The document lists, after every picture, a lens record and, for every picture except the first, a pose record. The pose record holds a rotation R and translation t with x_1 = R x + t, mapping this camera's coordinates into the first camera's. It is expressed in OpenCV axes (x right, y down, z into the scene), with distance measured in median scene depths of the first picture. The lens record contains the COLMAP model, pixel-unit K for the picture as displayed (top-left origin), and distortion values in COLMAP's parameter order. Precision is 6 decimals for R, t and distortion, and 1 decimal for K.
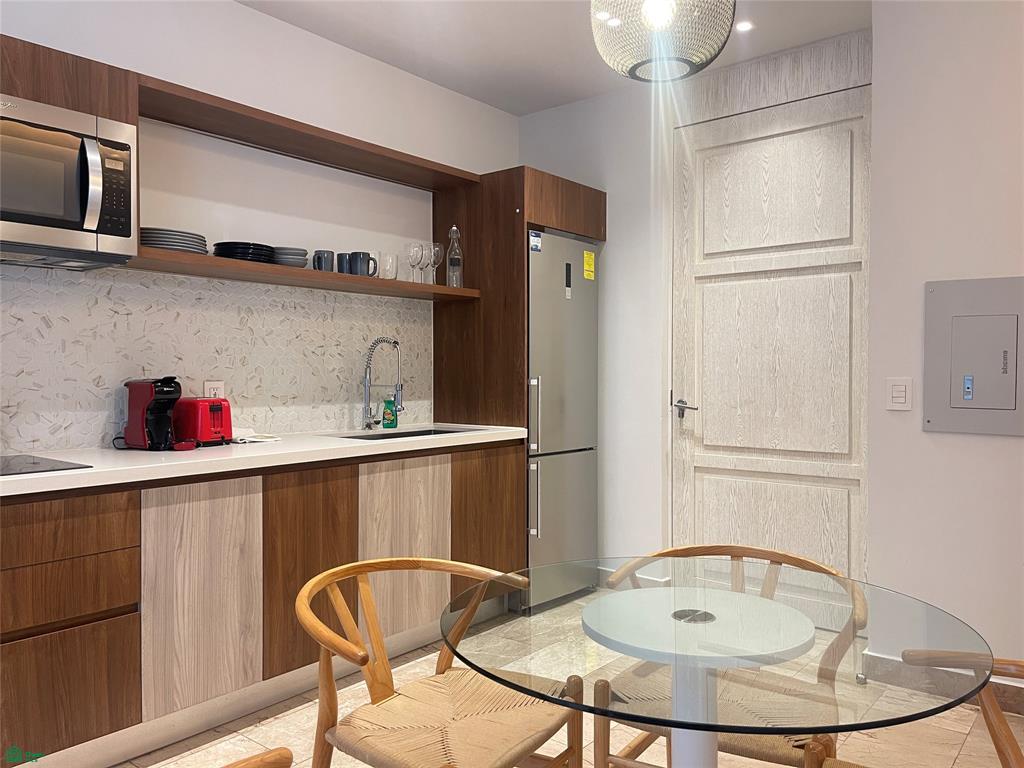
lens RADIAL K [[769.7, 0, 512.0], [0, 769.7, 384.0], [0, 0, 1]] dist [0.078387, -0.117632]
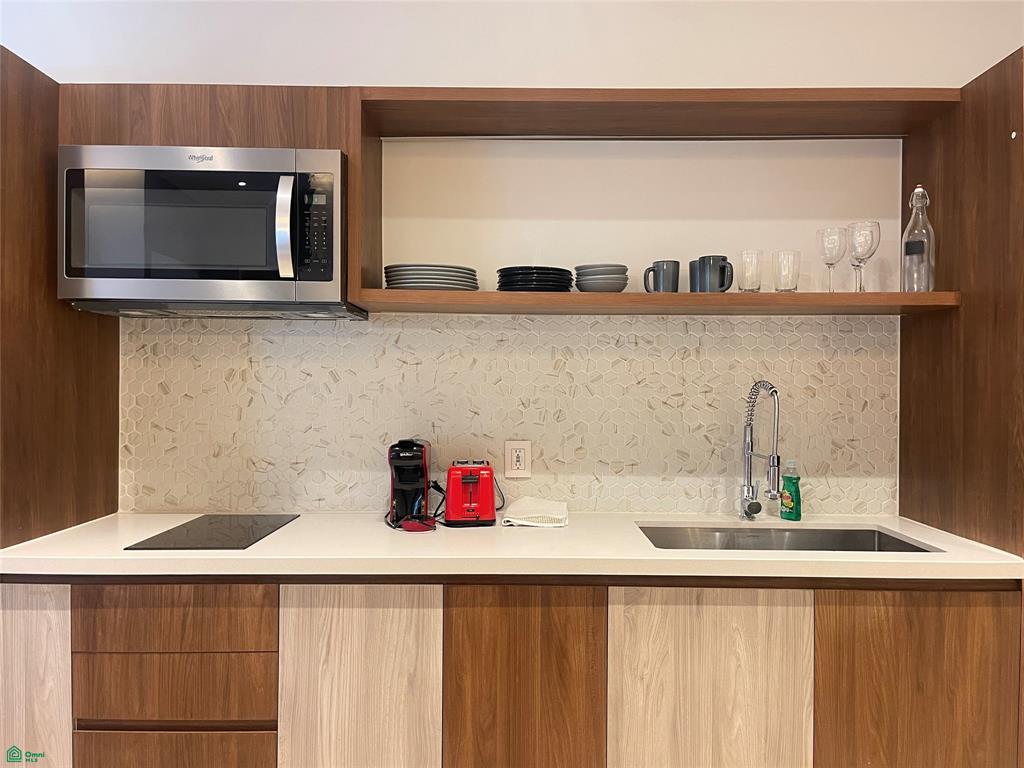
lens RADIAL K [[769.7, 0, 512.0], [0, 769.7, 384.0], [0, 0, 1]] dist [0.078387, -0.117632]
pose [[0.631171, 0.001805, -0.775642, 0.257818], [-0.017746, 0.999769, -0.012115, -0.057721], [0.775441, 0.021411, 0.631057, 0.529522]]
